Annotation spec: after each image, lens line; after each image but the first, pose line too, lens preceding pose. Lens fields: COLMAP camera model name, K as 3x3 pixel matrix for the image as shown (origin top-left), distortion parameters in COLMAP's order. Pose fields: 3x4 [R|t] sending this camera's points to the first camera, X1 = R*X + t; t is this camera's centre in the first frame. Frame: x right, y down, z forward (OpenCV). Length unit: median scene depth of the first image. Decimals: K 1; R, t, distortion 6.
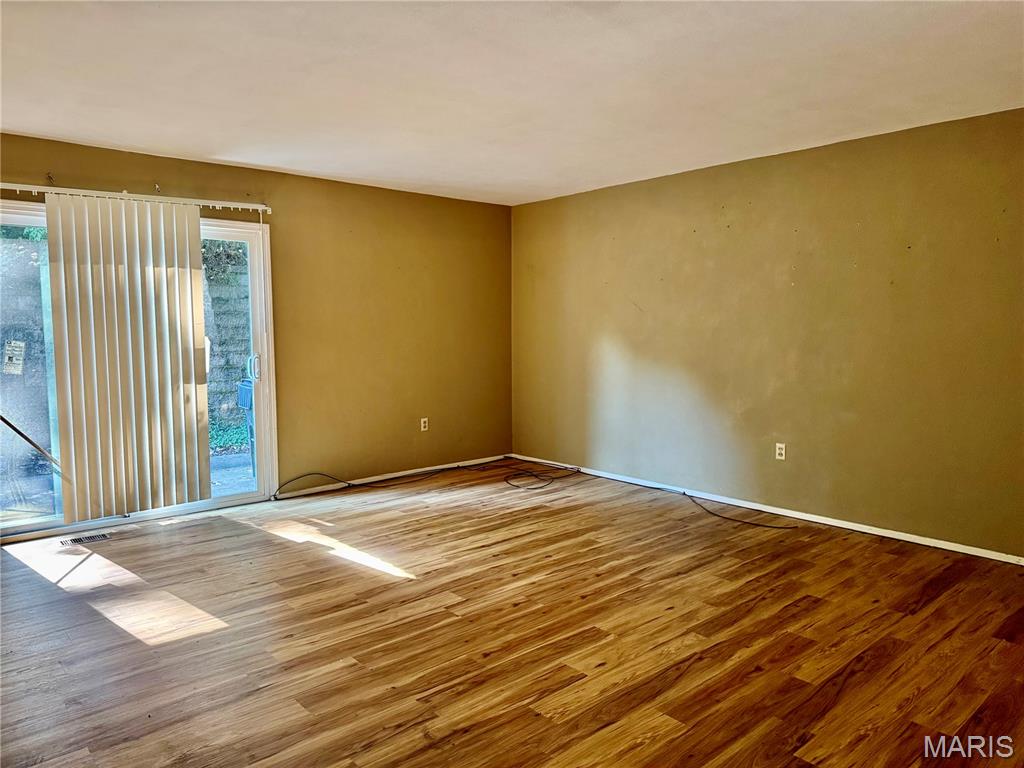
lens RADIAL K [[725.2, 0, 520.4], [0, 725.2, 373.7], [0, 0, 1]] dist [0.065480, -0.064216]
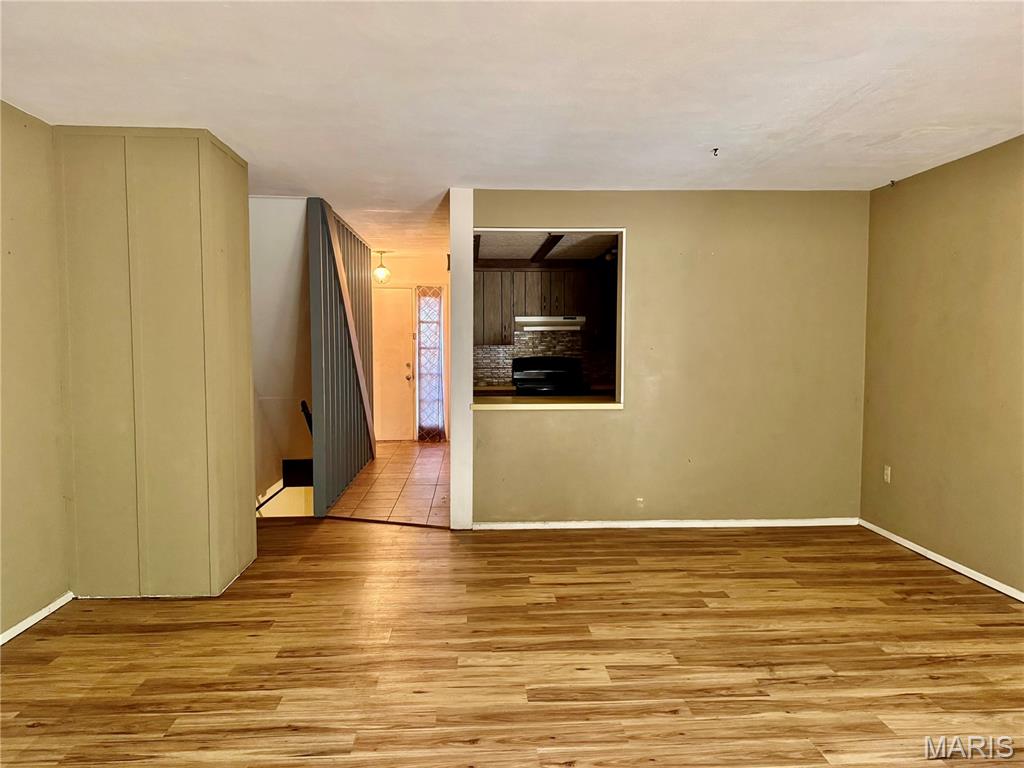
lens RADIAL K [[725.2, 0, 504.7], [0, 725.2, 384.1], [0, 0, 1]] dist [0.065480, -0.064216]
pose [[-0.777077, -0.031317, 0.628626, -0.301823], [0.049880, 0.992556, 0.111107, -0.090755], [-0.627426, 0.117694, -0.769730, 1.210974]]
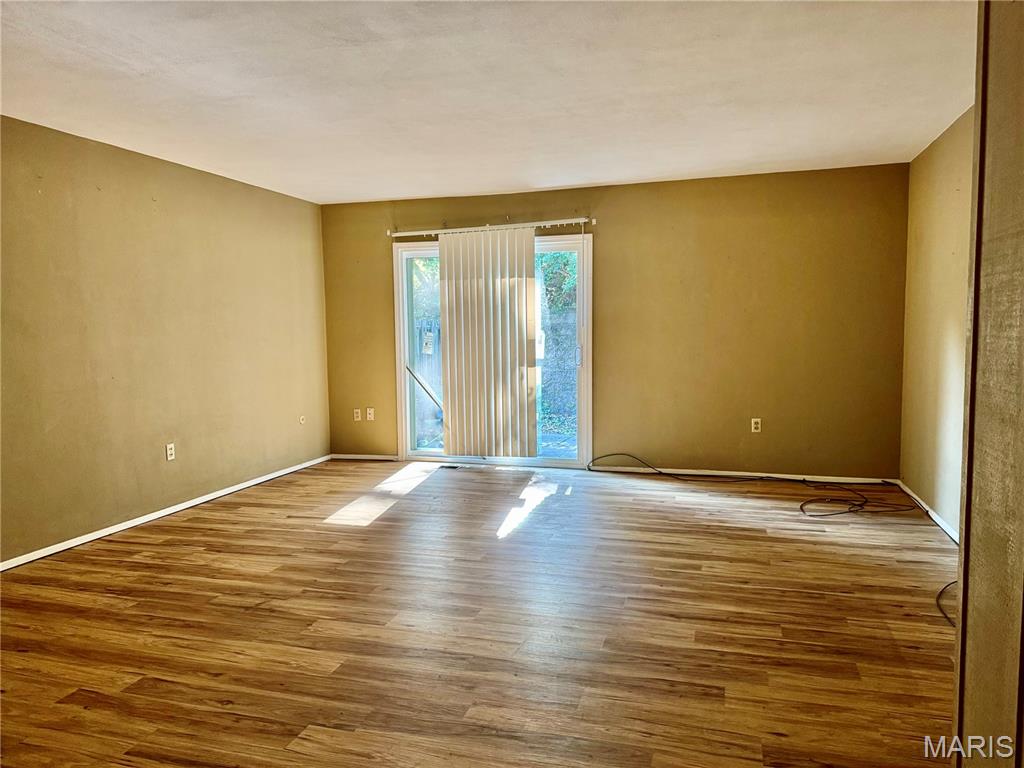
lens RADIAL K [[725.2, 0, 507.0], [0, 725.2, 374.9], [0, 0, 1]] dist [0.065480, -0.064216]
pose [[0.515480, 0.055024, -0.855133, 0.727901], [-0.049169, 0.998191, 0.034590, -0.016486], [0.855490, 0.024215, 0.517253, 0.360487]]
